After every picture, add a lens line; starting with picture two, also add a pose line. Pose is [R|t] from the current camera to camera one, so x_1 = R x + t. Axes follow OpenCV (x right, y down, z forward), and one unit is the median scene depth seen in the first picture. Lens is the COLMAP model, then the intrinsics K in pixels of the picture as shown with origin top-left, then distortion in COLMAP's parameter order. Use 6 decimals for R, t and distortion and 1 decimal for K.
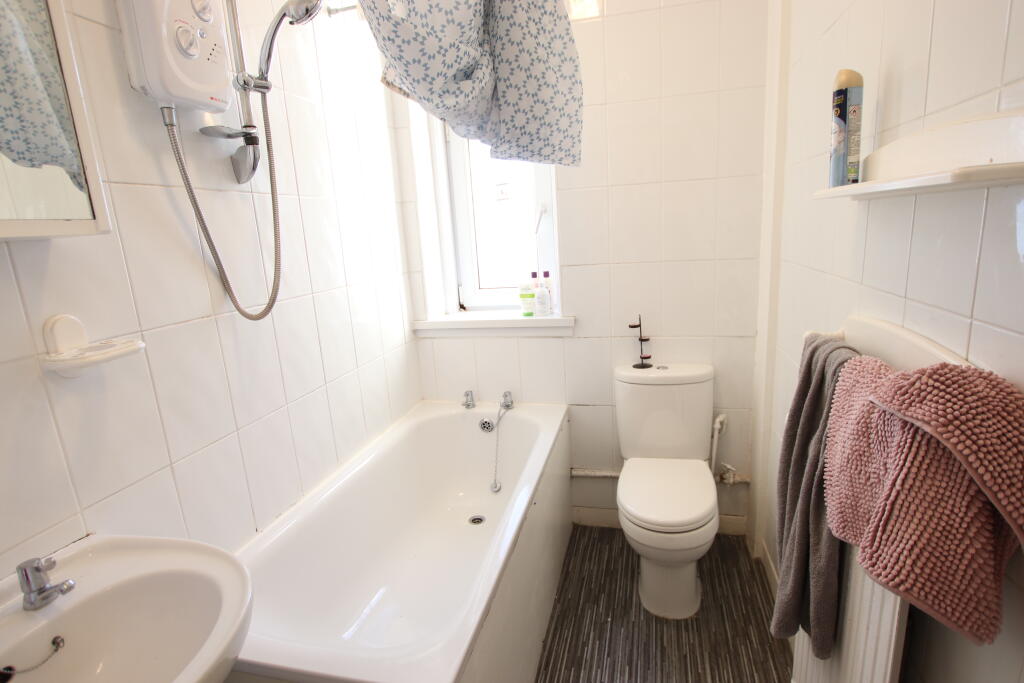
lens RADIAL K [[520.4, 0, 513.8], [0, 520.4, 345.9], [0, 0, 1]] dist [-0.021467, 0.001625]
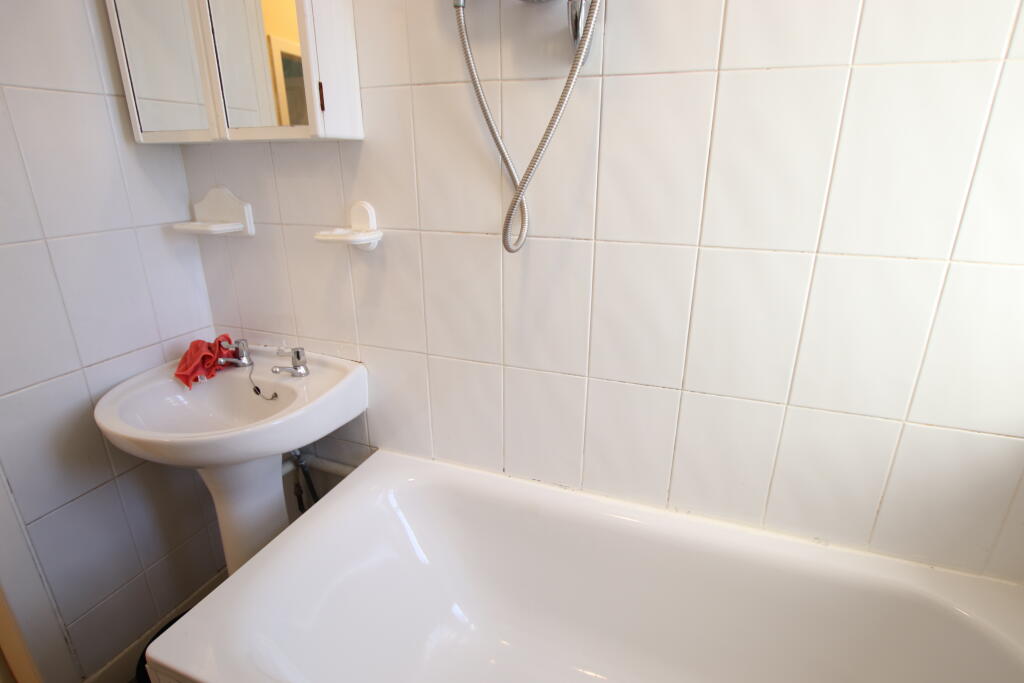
lens RADIAL K [[520.4, 0, 513.8], [0, 520.4, 345.9], [0, 0, 1]] dist [-0.021467, 0.001625]
pose [[-0.121060, 0.396665, -0.909946, 0.289092], [-0.211023, 0.885451, 0.414061, -0.255830], [0.969956, 0.242146, -0.023487, 1.058400]]
